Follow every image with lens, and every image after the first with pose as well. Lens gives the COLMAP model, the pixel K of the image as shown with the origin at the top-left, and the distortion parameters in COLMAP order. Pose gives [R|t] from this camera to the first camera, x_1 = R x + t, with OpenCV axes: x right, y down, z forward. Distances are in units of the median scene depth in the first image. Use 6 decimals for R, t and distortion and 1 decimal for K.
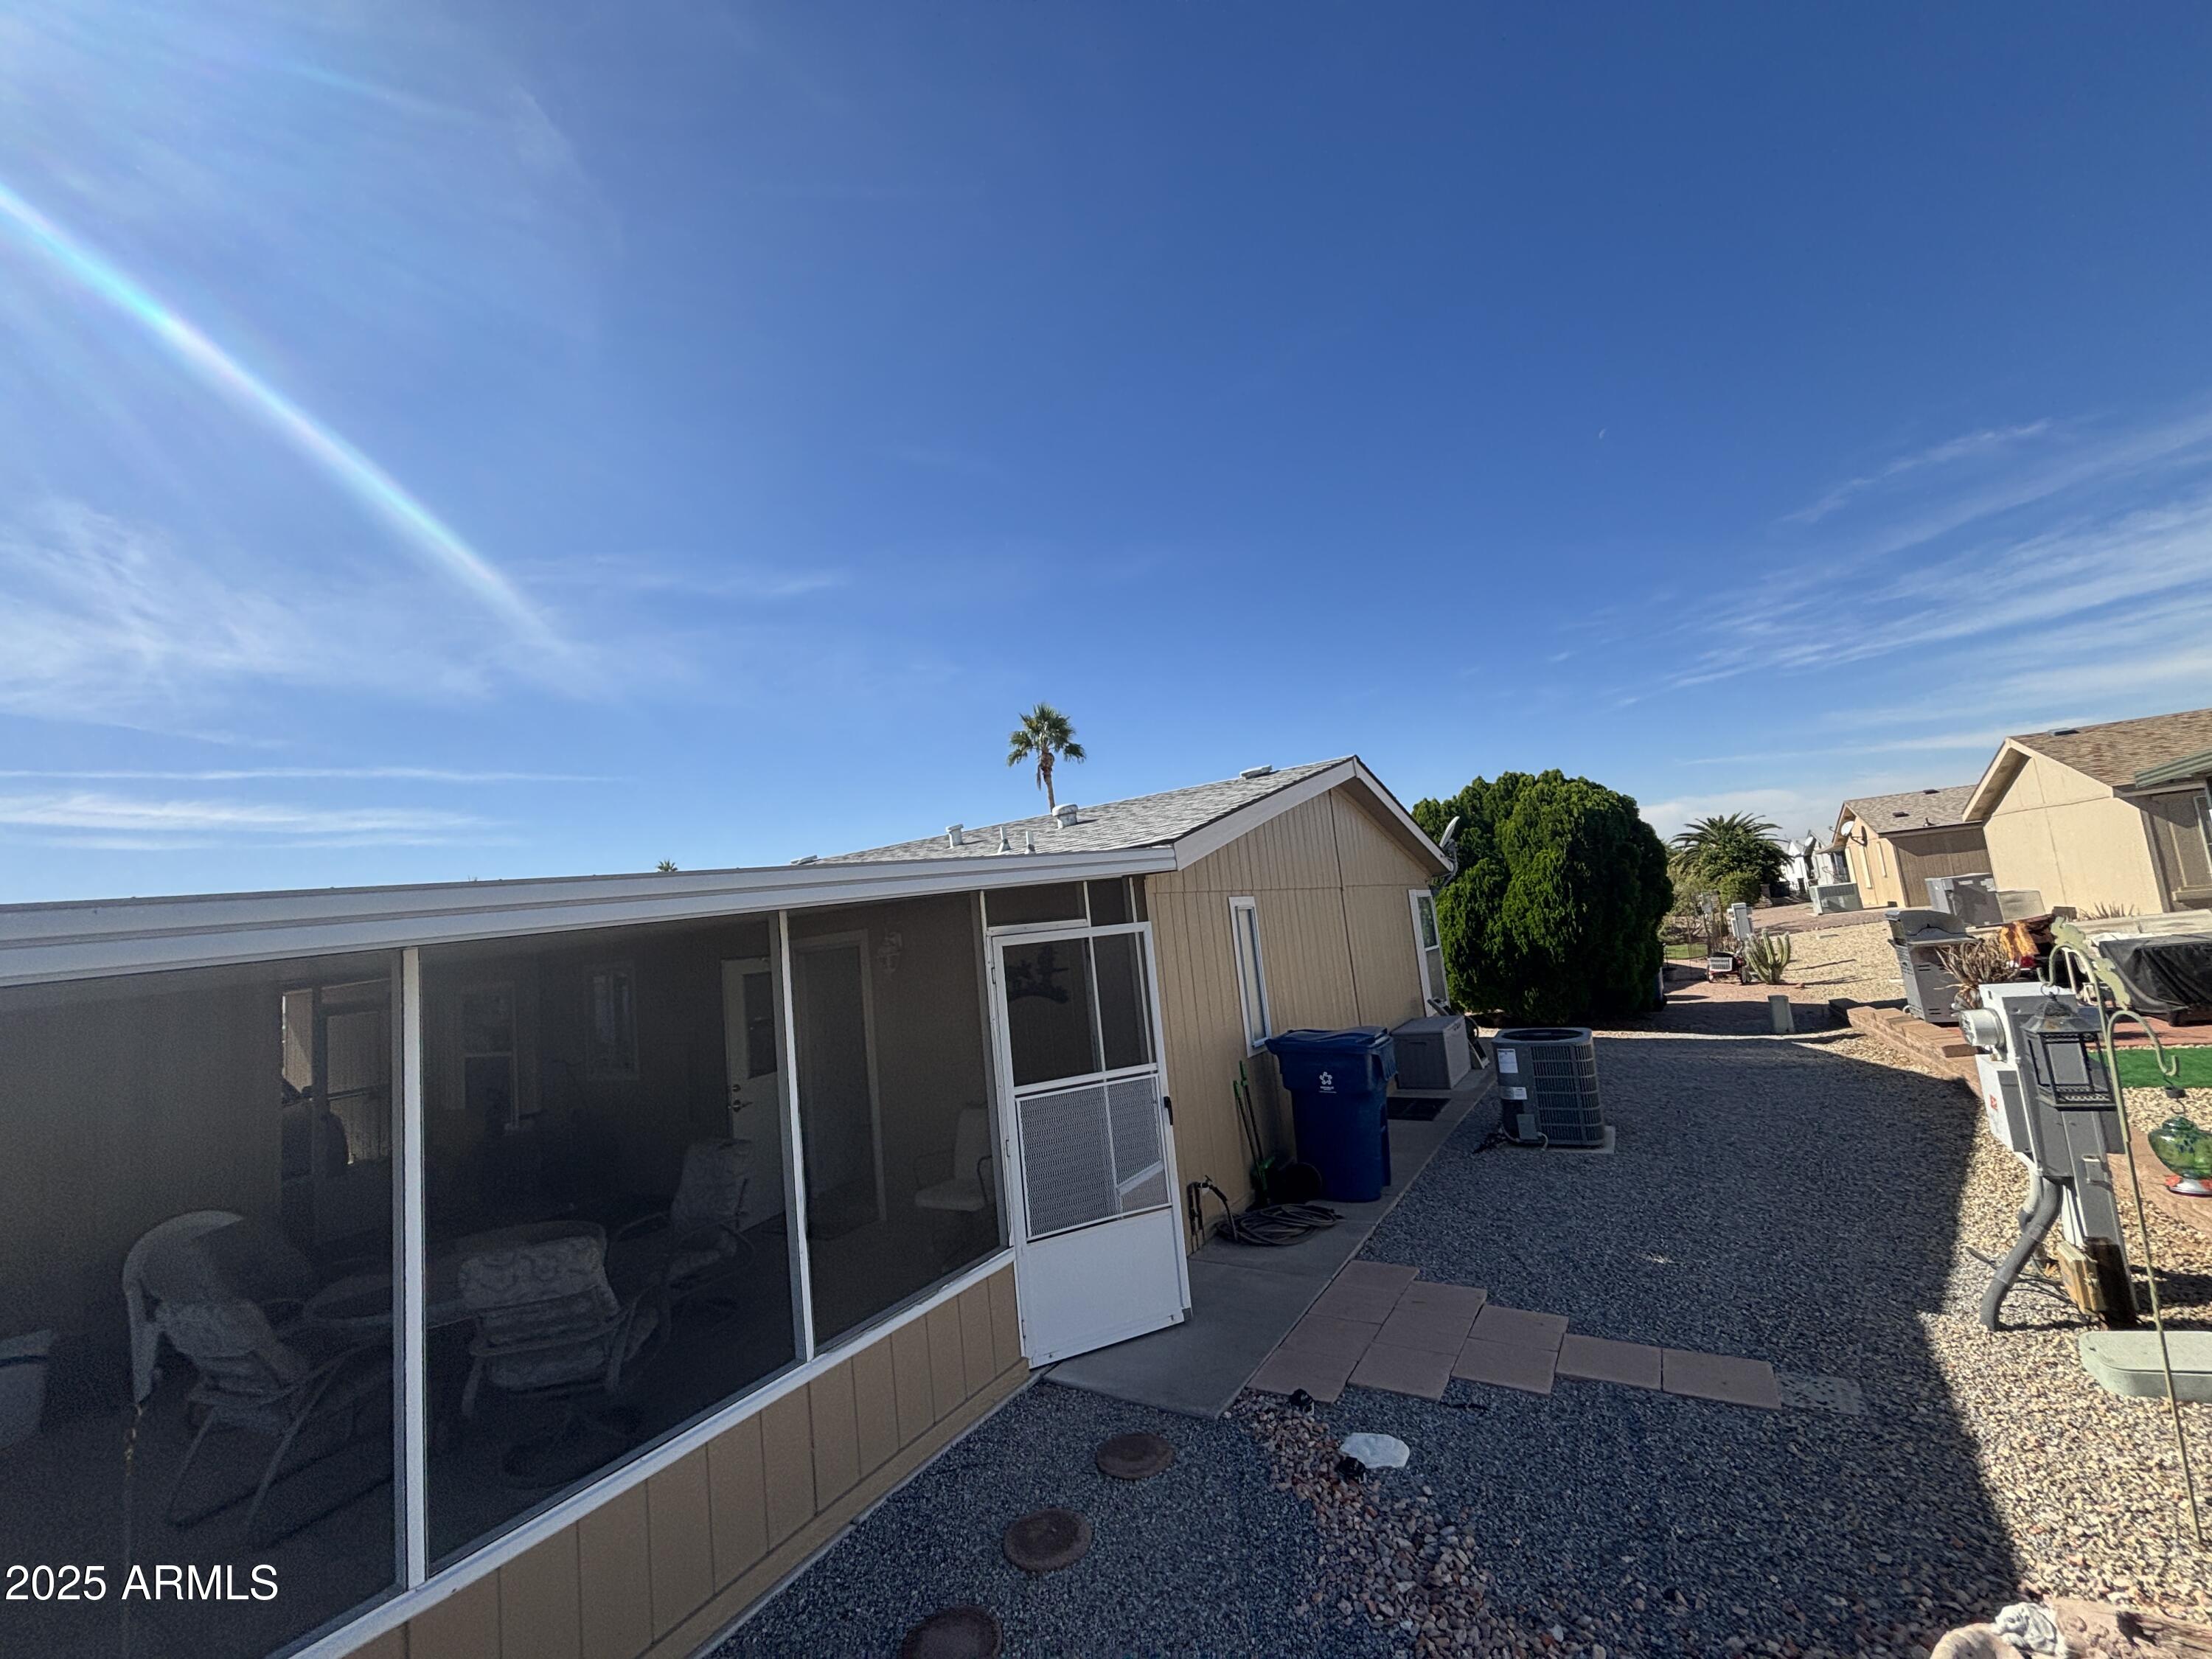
lens RADIAL K [[881.1, 0, 1111.9], [0, 881.1, 826.5], [0, 0, 1]] dist [-0.001366, -0.001205]
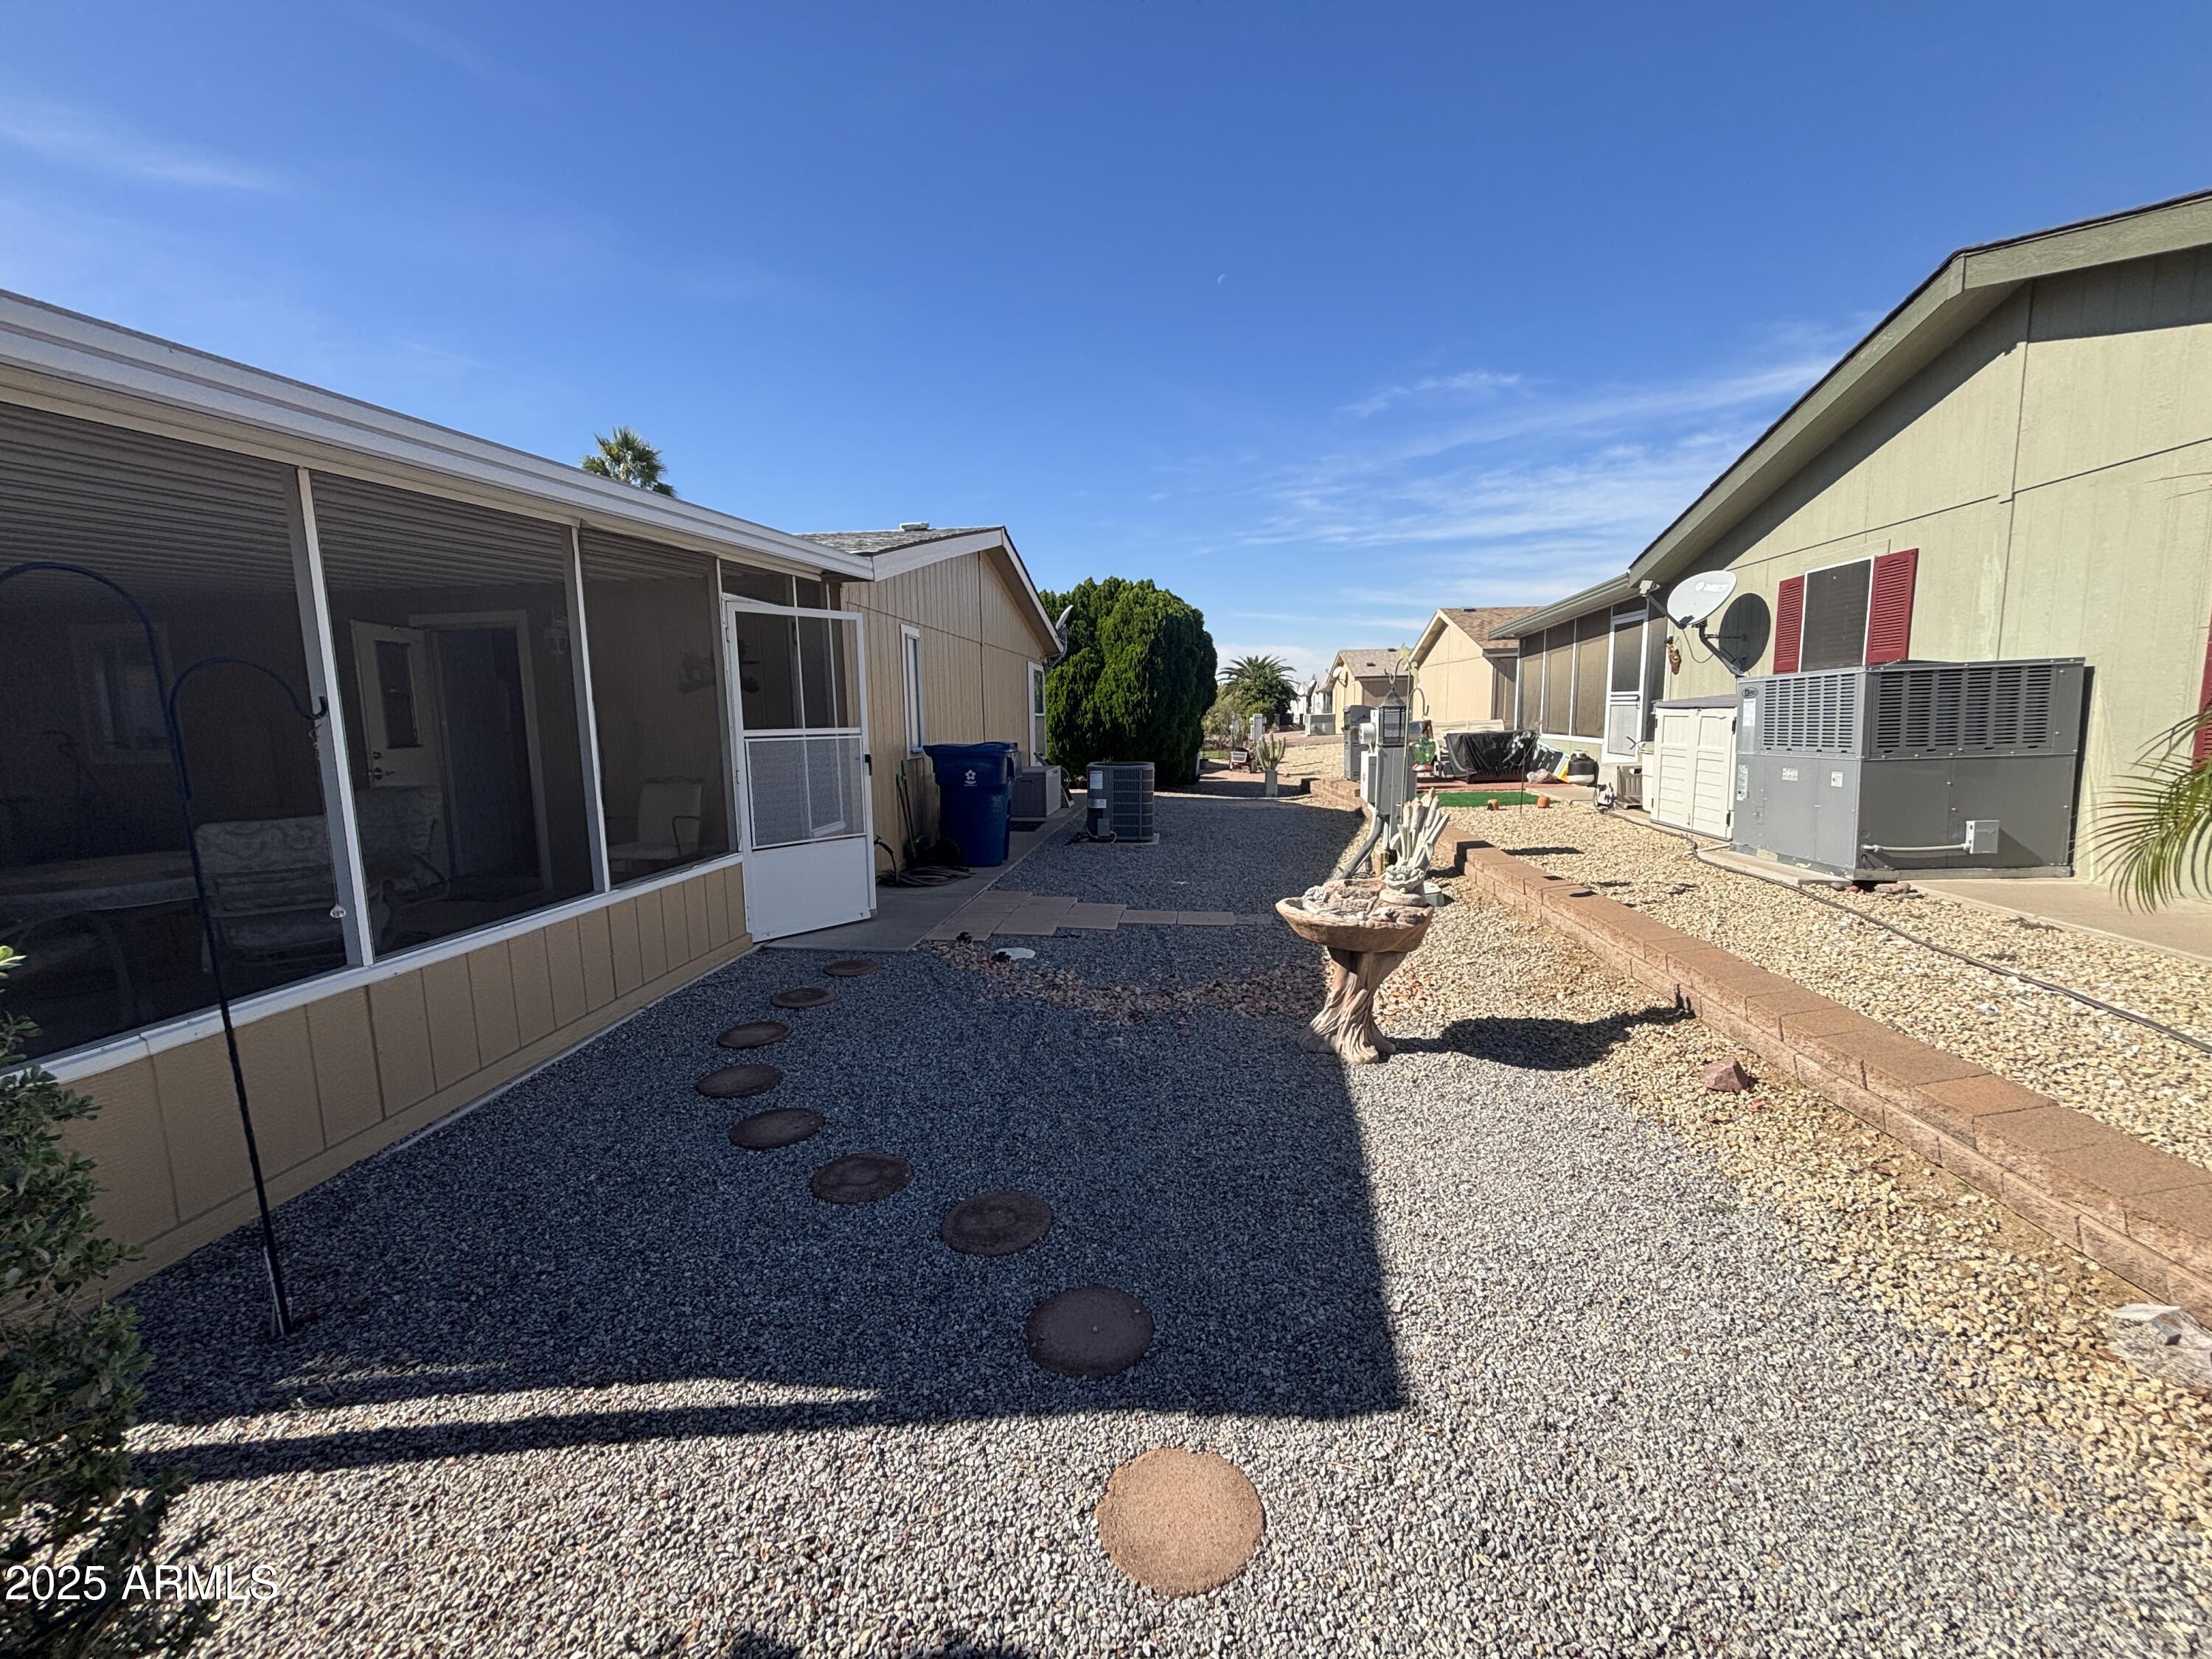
lens RADIAL K [[881.1, 0, 1102.6], [0, 881.1, 827.3], [0, 0, 1]] dist [-0.001366, -0.001205]
pose [[0.899732, 0.032361, 0.435241, -0.064152], [-0.127791, 0.973075, 0.191819, 0.044432], [-0.417315, -0.228206, 0.879642, -0.101207]]
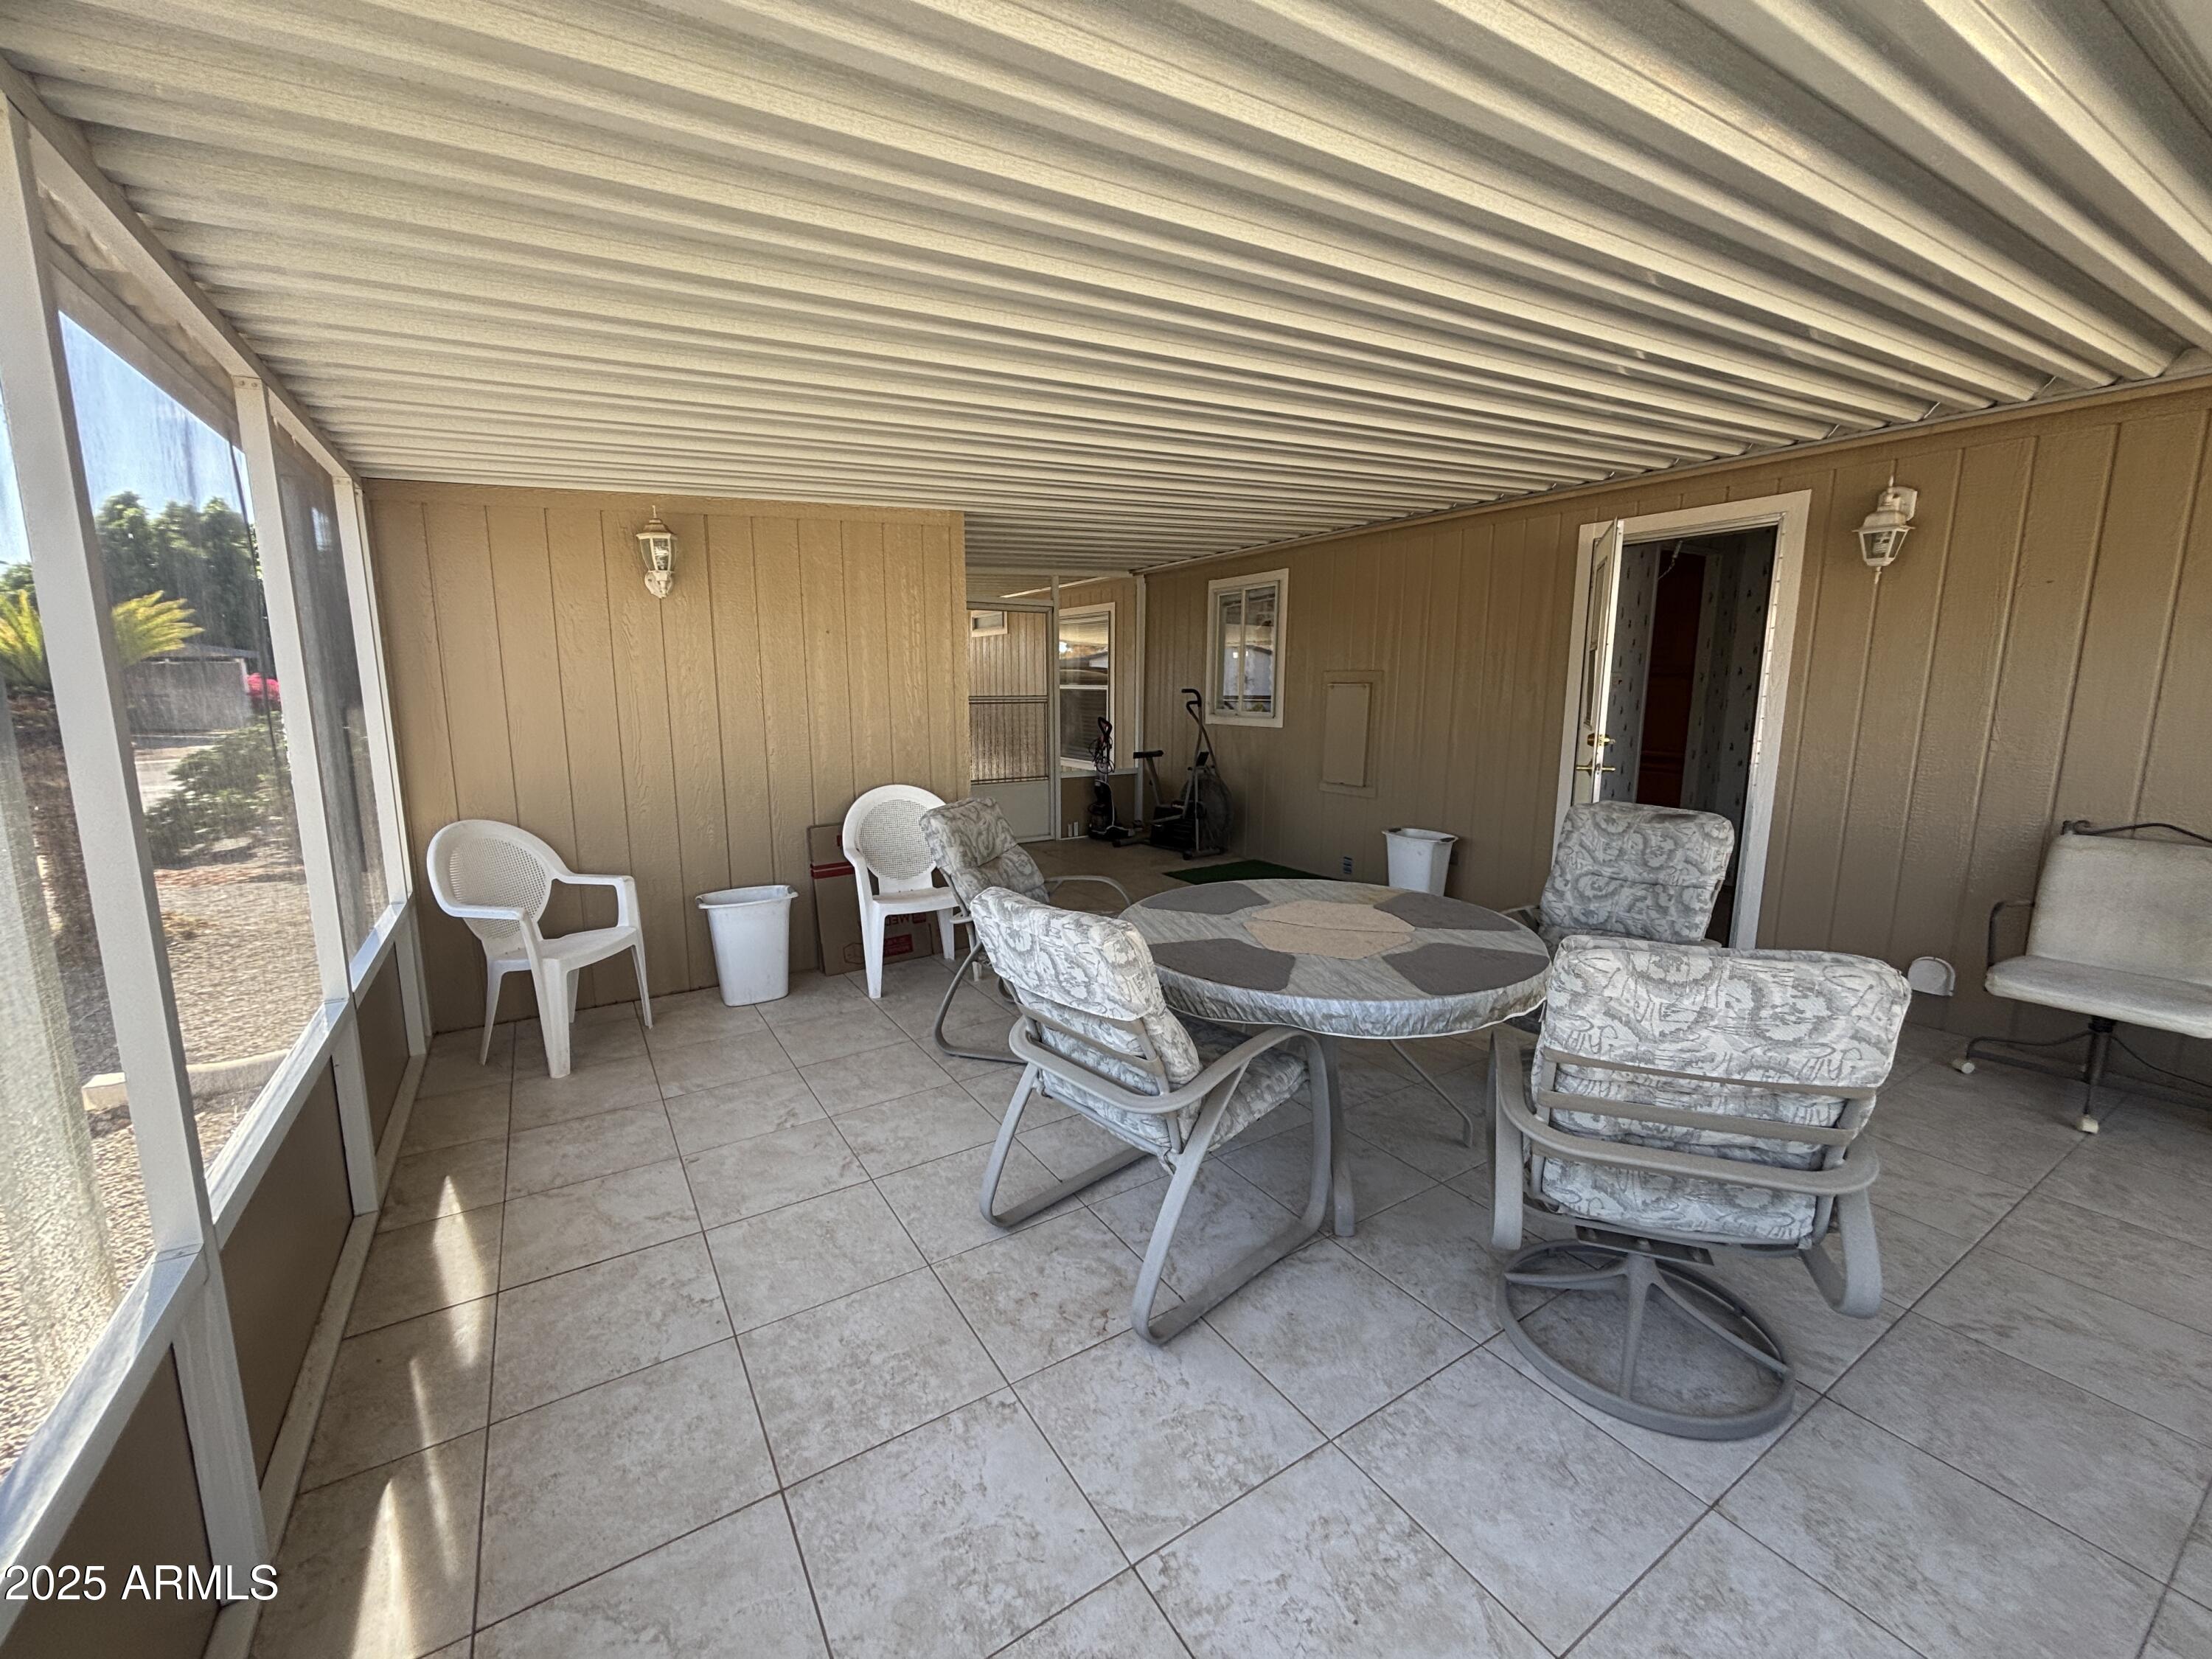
lens RADIAL K [[881.1, 0, 1101.7], [0, 881.1, 813.4], [0, 0, 1]] dist [-0.001366, -0.001205]
pose [[0.887204, 0.170598, -0.428678, -0.216257], [-0.041139, 0.954678, 0.294784, 0.089327], [0.459539, -0.243898, 0.854013, 0.155749]]
